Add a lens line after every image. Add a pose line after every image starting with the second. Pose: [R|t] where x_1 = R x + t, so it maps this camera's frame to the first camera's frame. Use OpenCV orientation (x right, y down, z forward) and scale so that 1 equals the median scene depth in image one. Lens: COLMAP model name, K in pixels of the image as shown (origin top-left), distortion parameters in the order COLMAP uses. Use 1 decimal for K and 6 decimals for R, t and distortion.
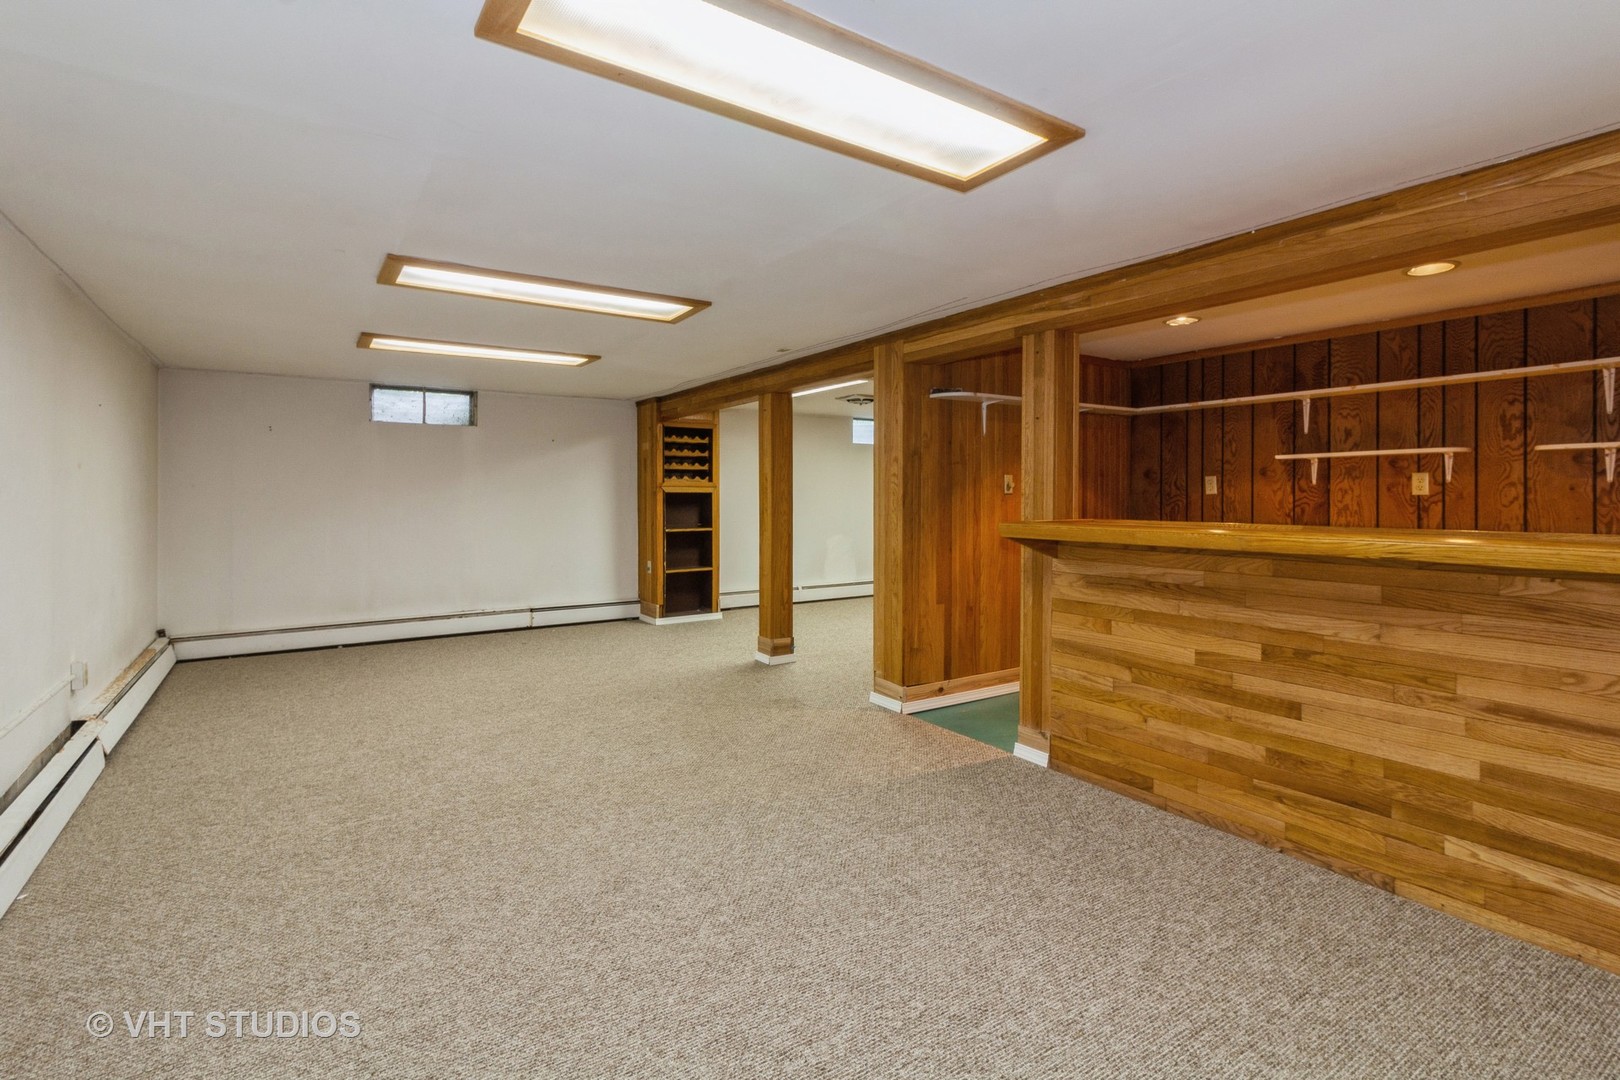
lens RADIAL K [[751.4, 0, 795.5], [0, 751.4, 497.6], [0, 0, 1]] dist [0.002126, 0.000949]
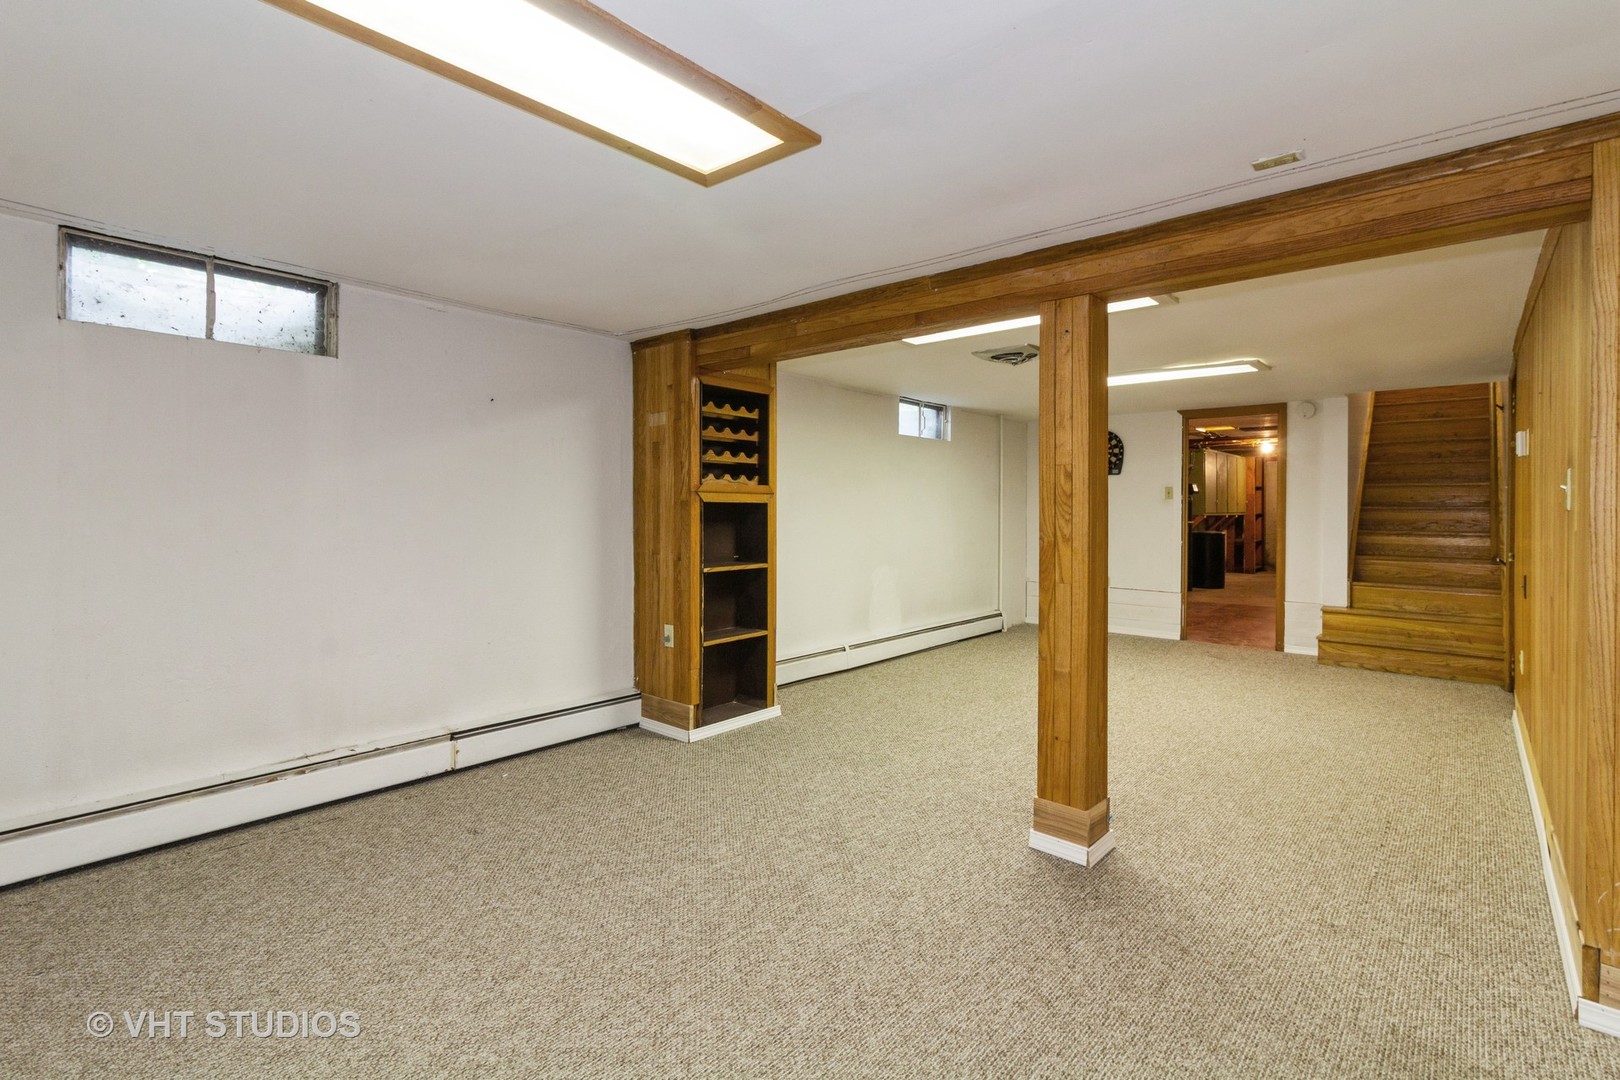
lens RADIAL K [[751.4, 0, 789.2], [0, 751.4, 513.5], [0, 0, 1]] dist [0.002126, 0.000949]
pose [[0.964444, 0.006674, 0.264204, -0.258408], [-0.007264, 0.999973, 0.001258, 0.000413], [-0.264189, -0.003132, 0.964466, 0.443608]]
